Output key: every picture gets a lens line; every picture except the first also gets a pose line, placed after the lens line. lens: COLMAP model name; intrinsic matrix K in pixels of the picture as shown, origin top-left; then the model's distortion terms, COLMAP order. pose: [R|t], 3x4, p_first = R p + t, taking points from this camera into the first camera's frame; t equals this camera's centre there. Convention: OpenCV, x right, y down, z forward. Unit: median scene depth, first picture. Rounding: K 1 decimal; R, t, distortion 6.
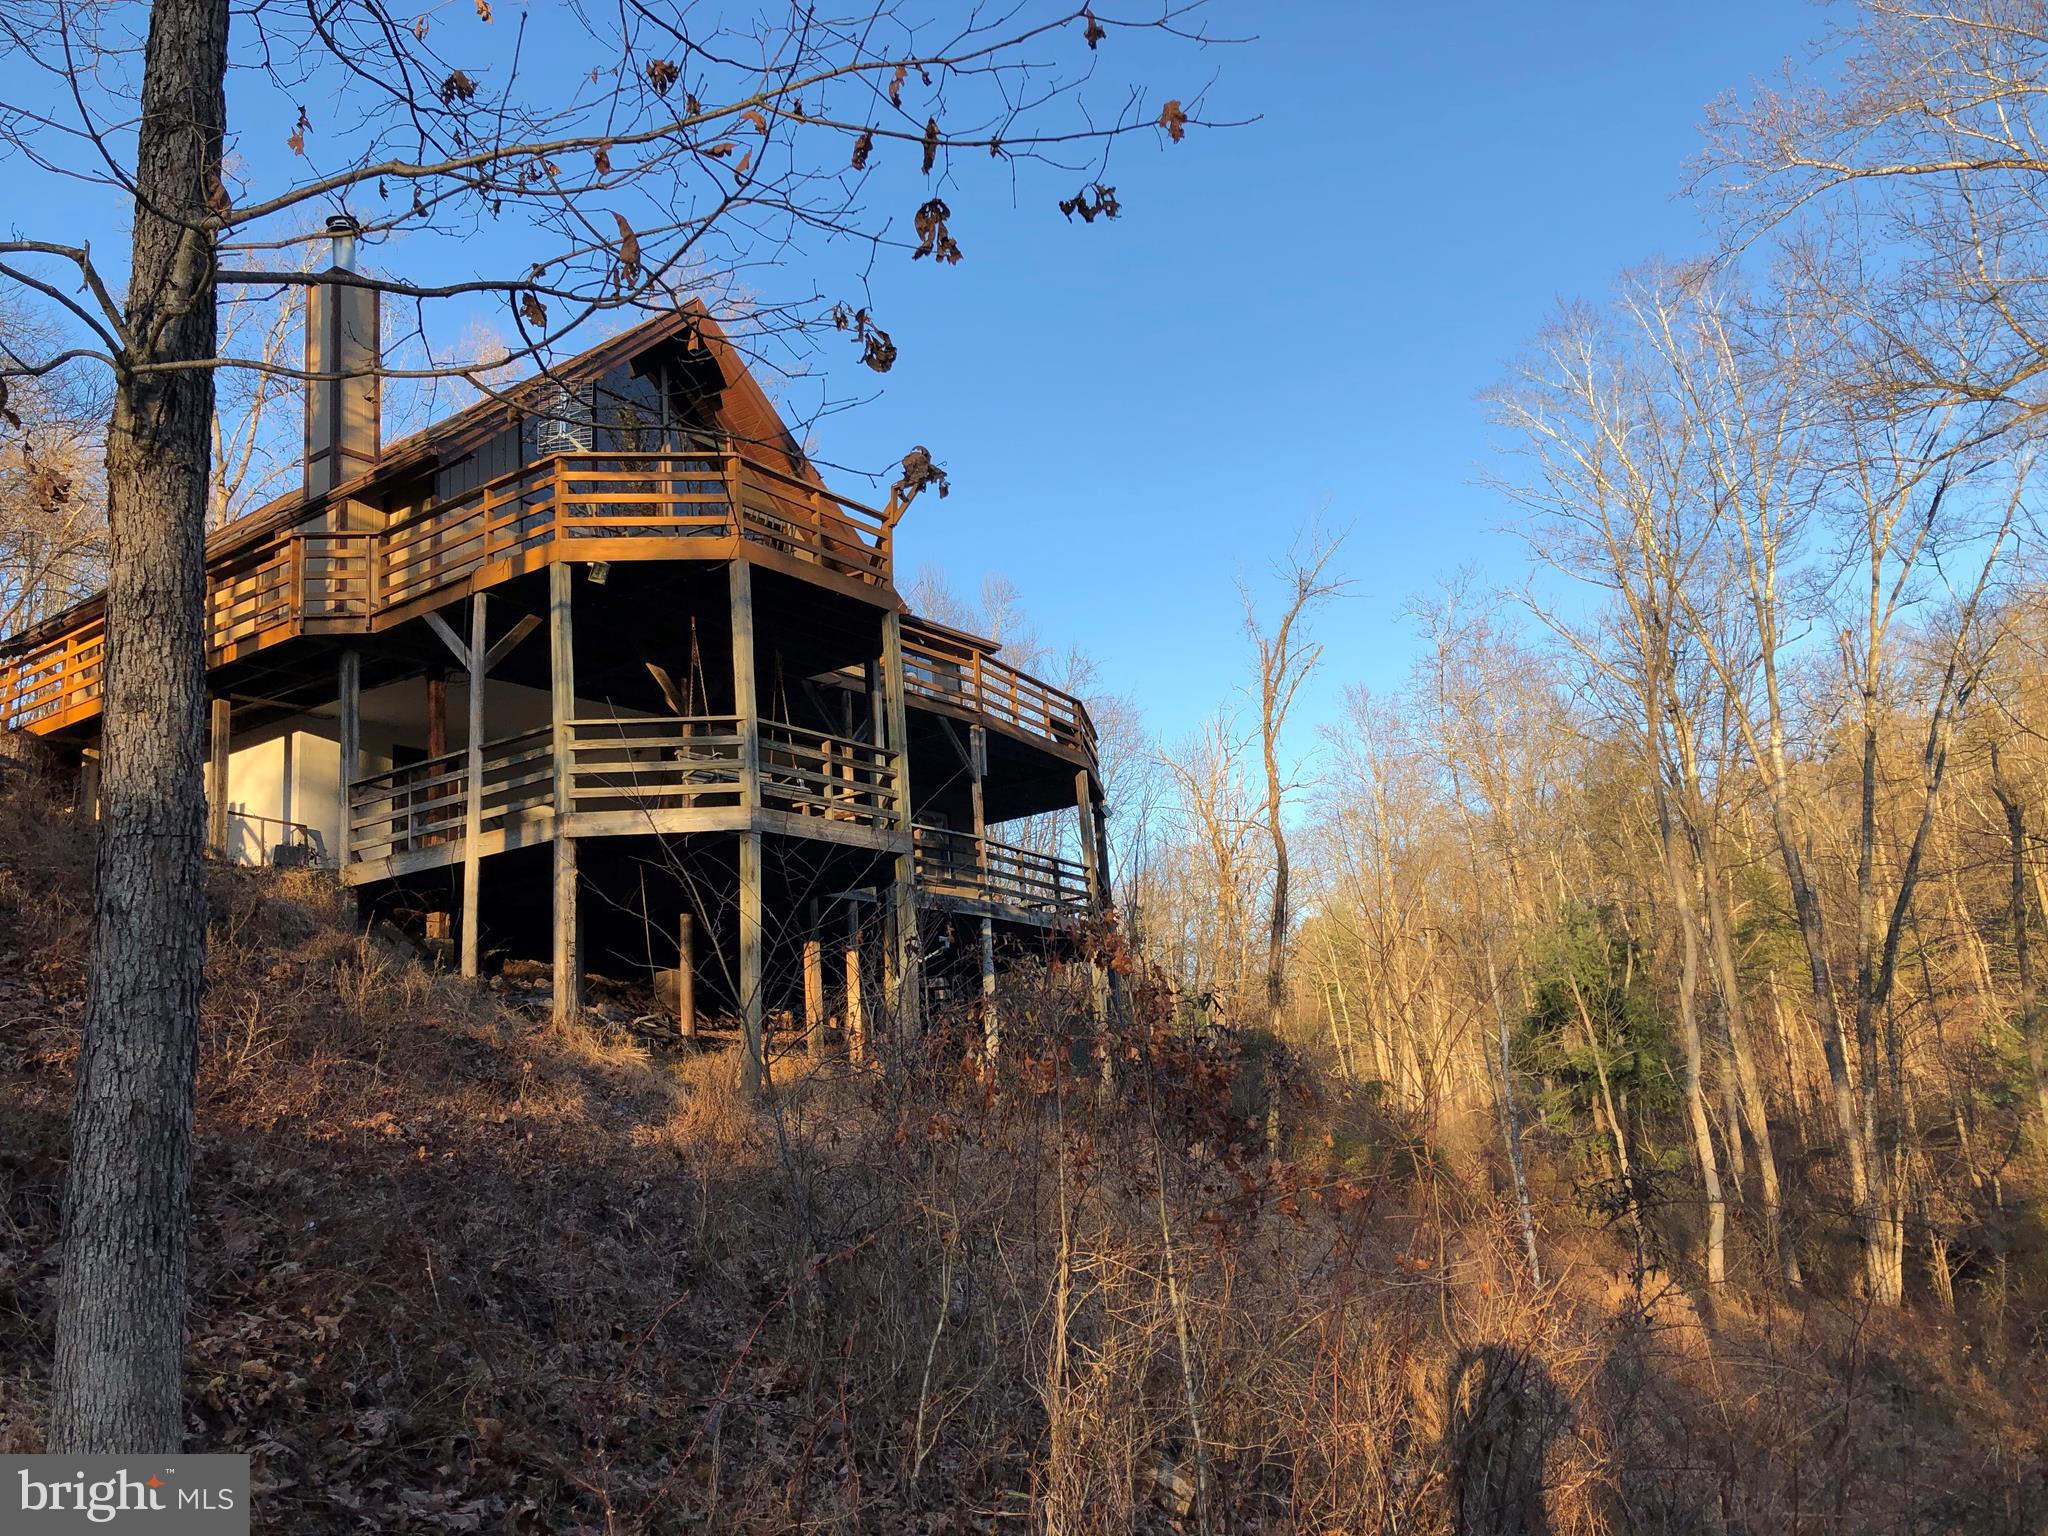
lens RADIAL K [[1674.7, 0, 1042.1], [0, 1674.7, 757.1], [0, 0, 1]] dist [0.008552, -0.009404]
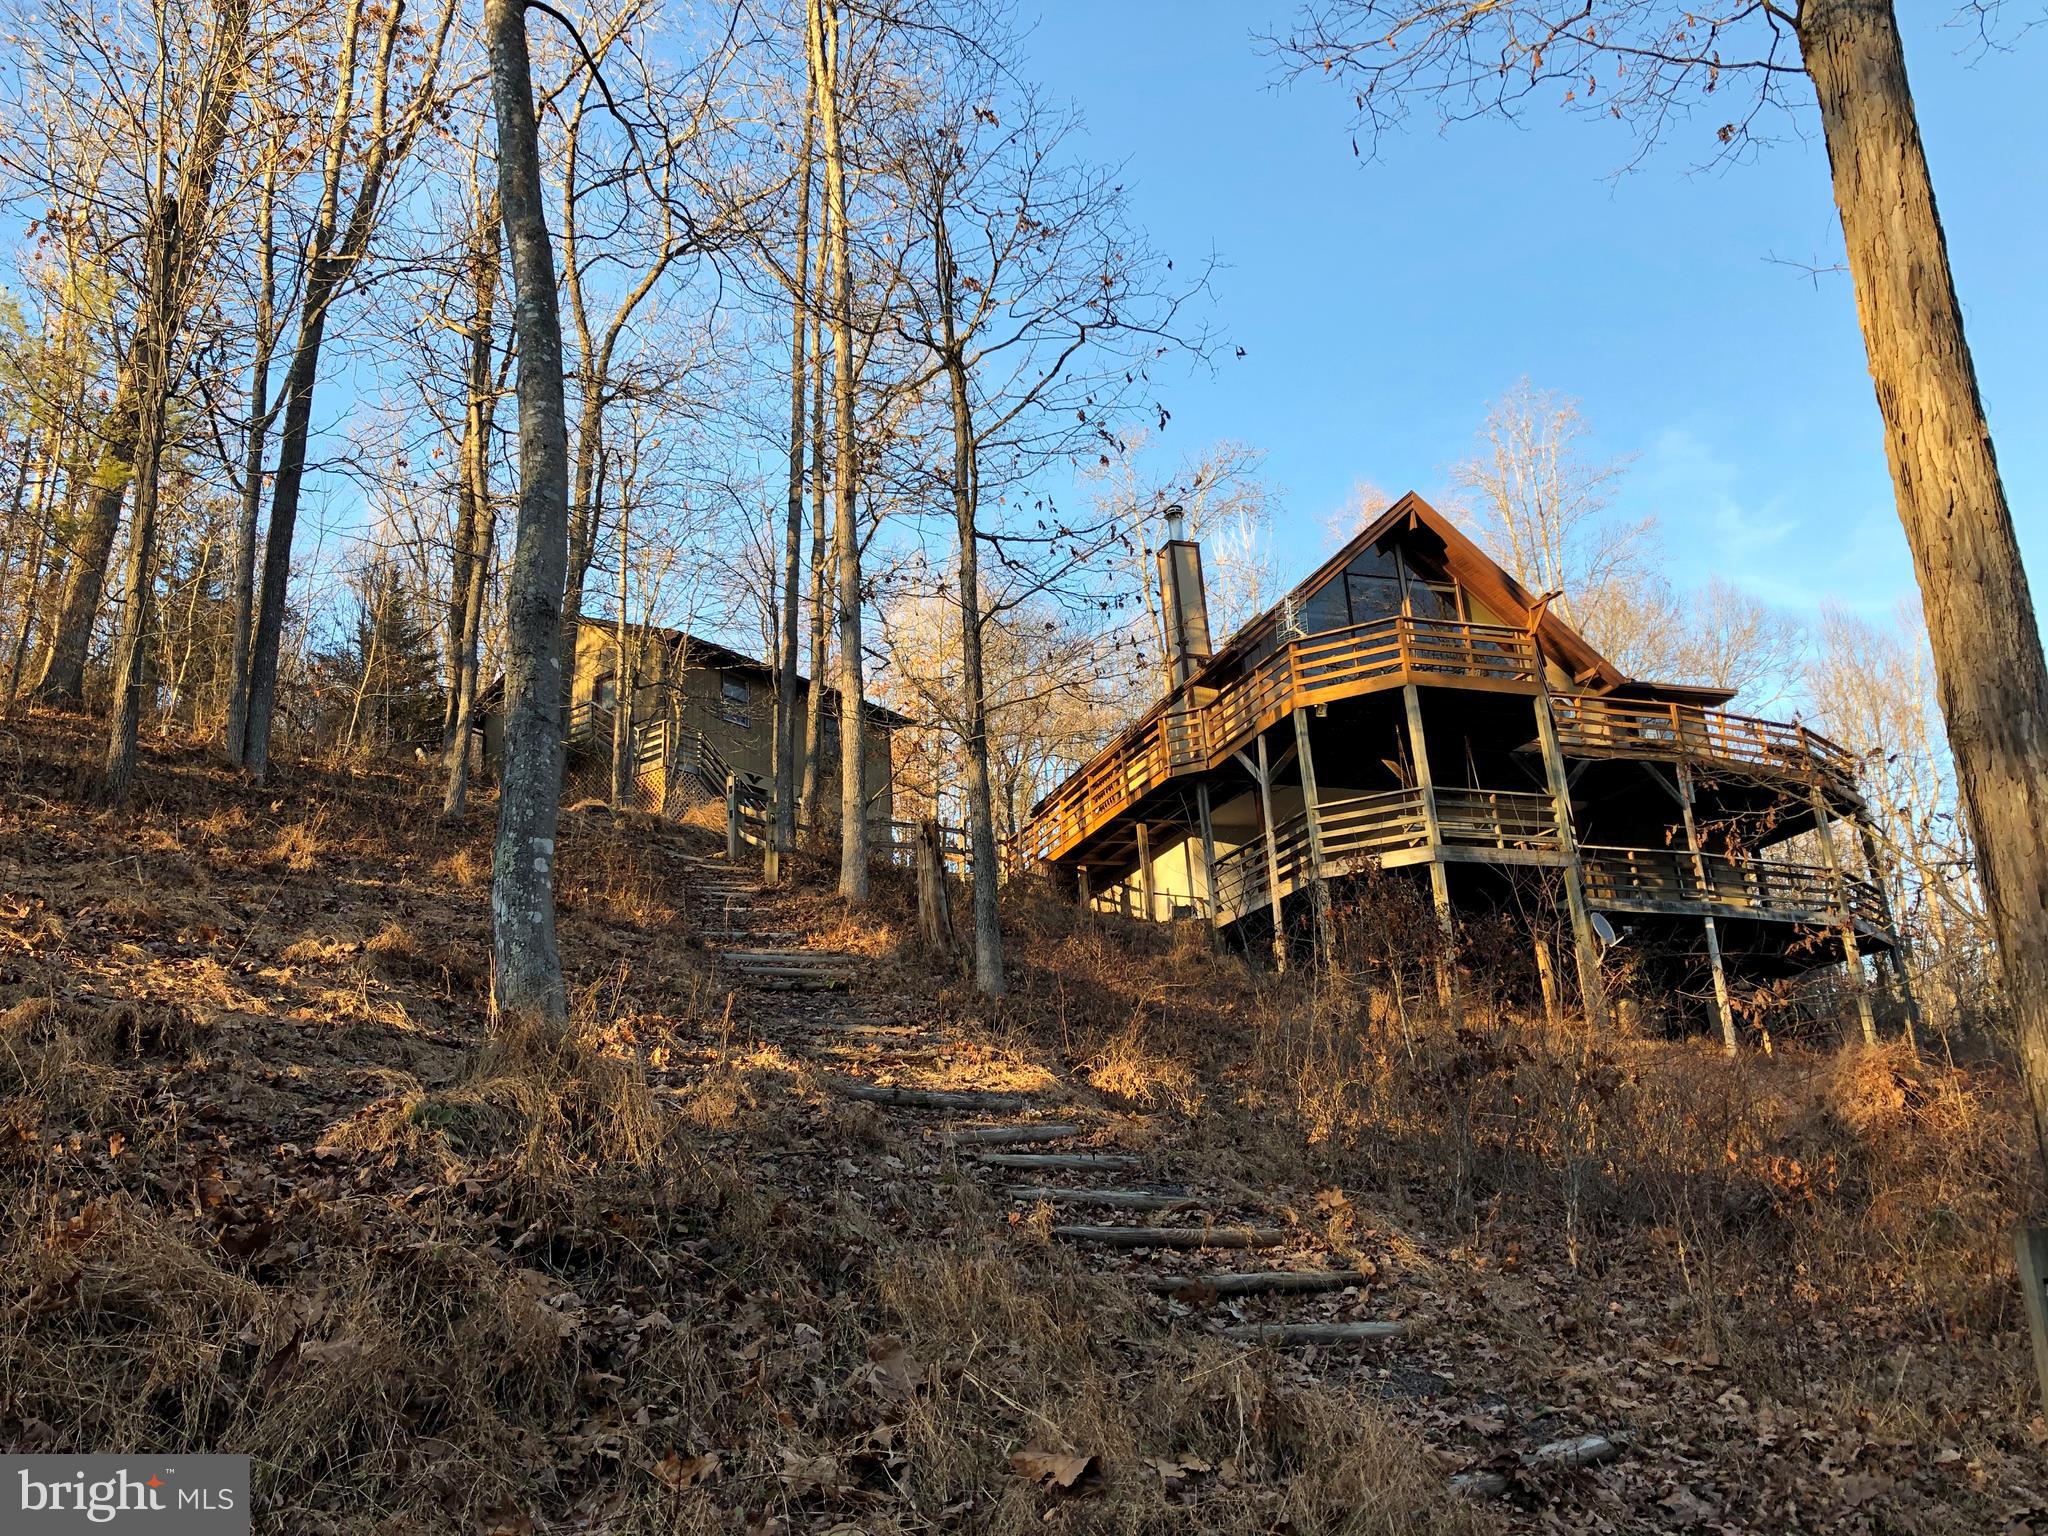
lens RADIAL K [[1674.7, 0, 1020.4], [0, 1674.7, 766.1], [0, 0, 1]] dist [0.008552, -0.009404]
pose [[0.822809, -0.153826, -0.547104, 0.342534], [0.126315, 0.988093, -0.087847, 0.042989], [0.554103, 0.003174, 0.832442, -0.452244]]
